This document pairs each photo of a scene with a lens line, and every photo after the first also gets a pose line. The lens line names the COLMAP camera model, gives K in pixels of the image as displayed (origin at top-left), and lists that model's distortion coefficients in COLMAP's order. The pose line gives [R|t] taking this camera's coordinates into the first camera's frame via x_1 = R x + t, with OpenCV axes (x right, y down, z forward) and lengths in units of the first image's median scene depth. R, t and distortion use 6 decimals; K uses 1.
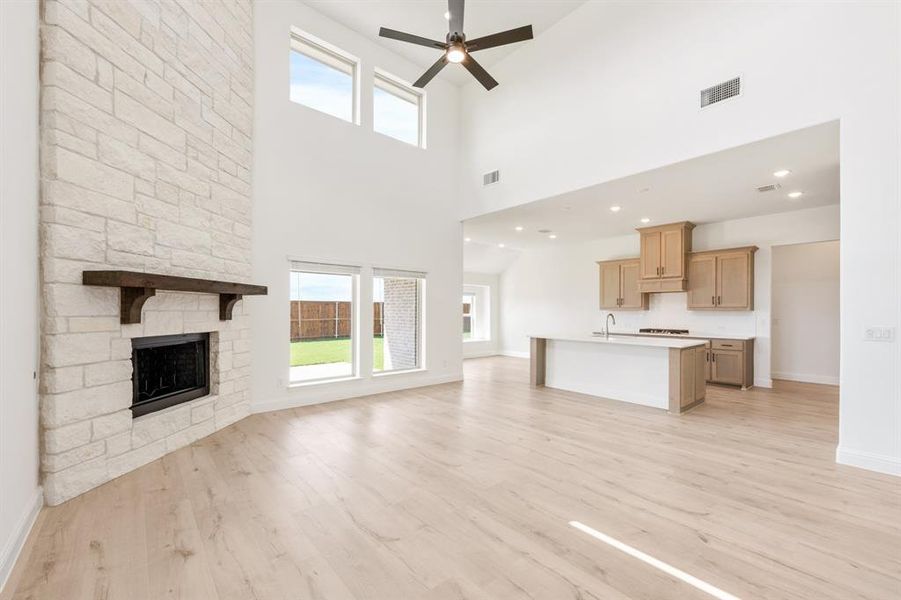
lens RADIAL K [[366.2, 0, 448.5], [0, 366.2, 307.9], [0, 0, 1]] dist [0.001384, -0.001071]
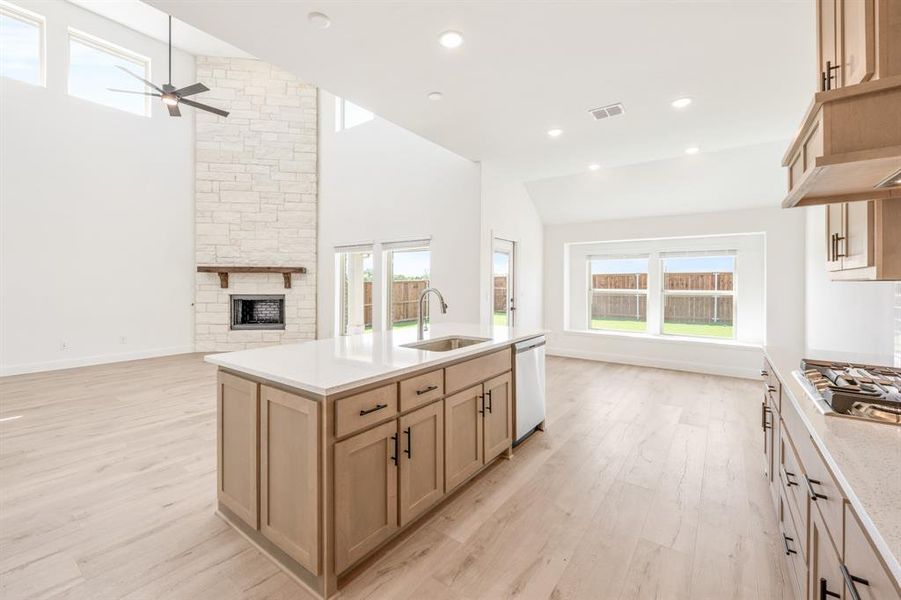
lens RADIAL K [[366.2, 0, 432.3], [0, 366.2, 282.8], [0, 0, 1]] dist [0.001384, -0.001071]
pose [[0.233159, -0.003668, -0.972432, 1.278338], [0.003043, 0.999991, -0.003042, 0.015391], [0.972434, -0.002250, 0.233168, 1.304516]]
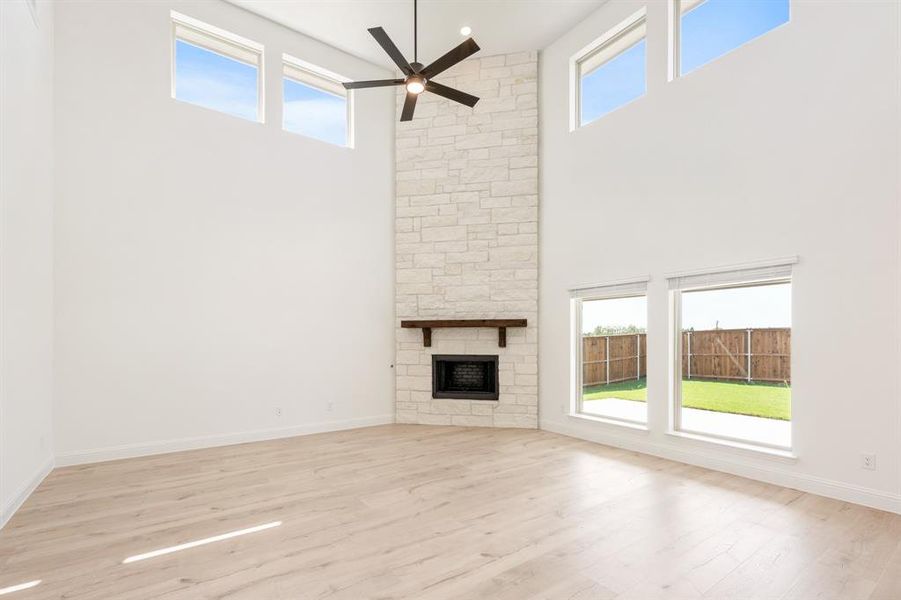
lens RADIAL K [[383.7, 0, 420.1], [0, 383.7, 338.4], [0, 0, 1]] dist [-0.001446, -0.000129]
pose [[-0.118277, -0.007316, -0.992954, 0.838814], [0.004251, 0.999960, -0.007874, 0.011427], [0.992972, -0.005153, -0.118241, 0.897376]]
